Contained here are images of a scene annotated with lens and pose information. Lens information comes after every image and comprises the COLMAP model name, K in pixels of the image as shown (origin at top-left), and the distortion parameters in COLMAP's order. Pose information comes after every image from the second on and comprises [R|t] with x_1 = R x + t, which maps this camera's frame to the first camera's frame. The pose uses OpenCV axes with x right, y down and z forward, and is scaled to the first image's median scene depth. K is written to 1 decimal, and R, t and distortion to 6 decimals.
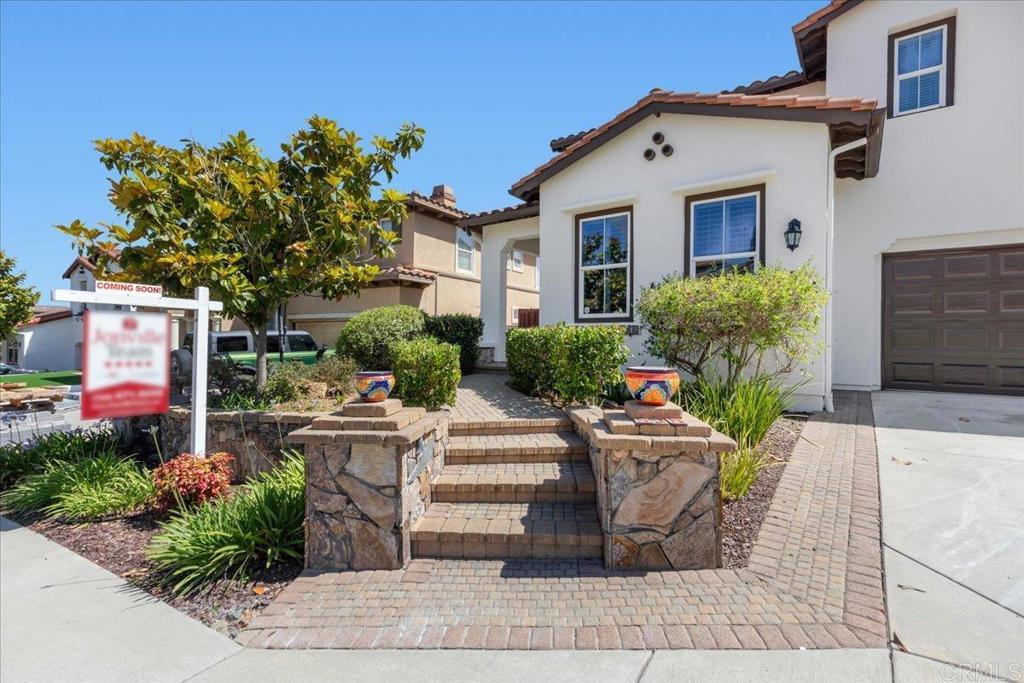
lens RADIAL K [[462.9, 0, 520.3], [0, 462.9, 339.9], [0, 0, 1]] dist [0.011140, -0.002275]
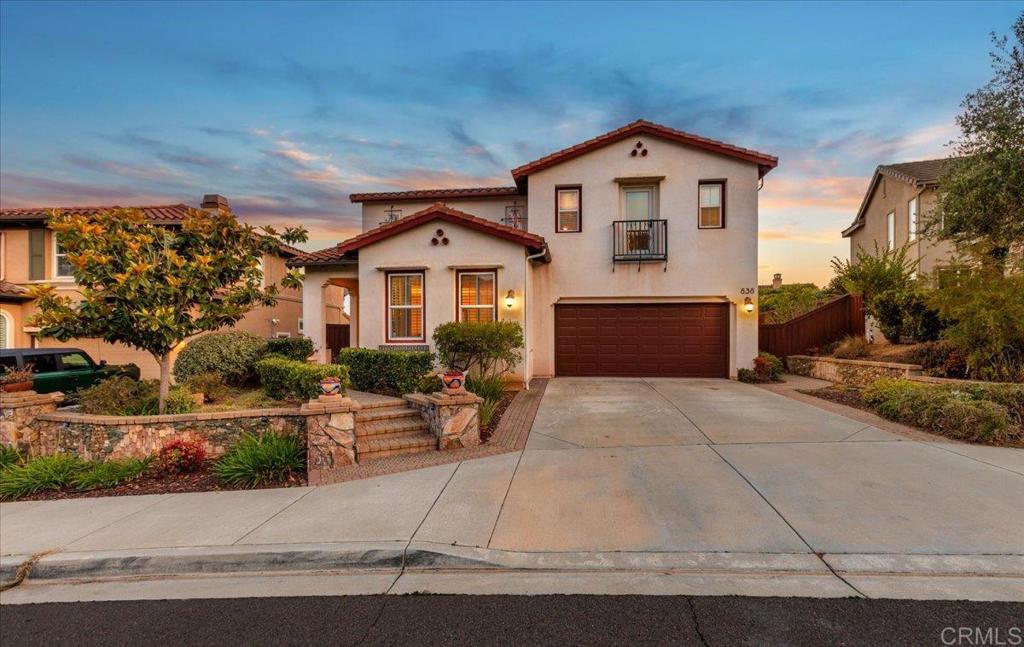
lens RADIAL K [[455.6, 0, 513.3], [0, 455.6, 337.8], [0, 0, 1]] dist [0.006891, -0.001424]
pose [[0.878652, -0.010939, 0.477337, -0.335250], [0.012704, 0.999919, -0.000470, -0.070593], [-0.477294, 0.006477, 0.878720, -0.731782]]
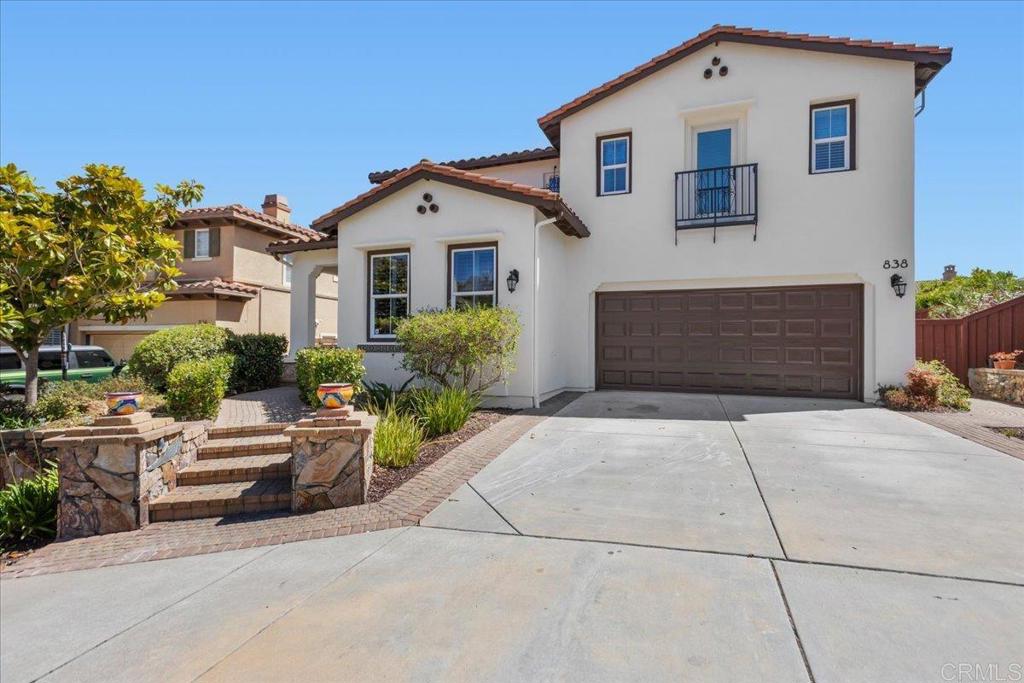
lens RADIAL K [[462.9, 0, 516.9], [0, 462.9, 338.6], [0, 0, 1]] dist [0.011140, -0.002275]
pose [[0.962389, -0.000819, 0.271675, 0.245402], [0.005227, 0.999866, -0.015503, -0.036182], [-0.271626, 0.016340, 0.962264, -0.368507]]
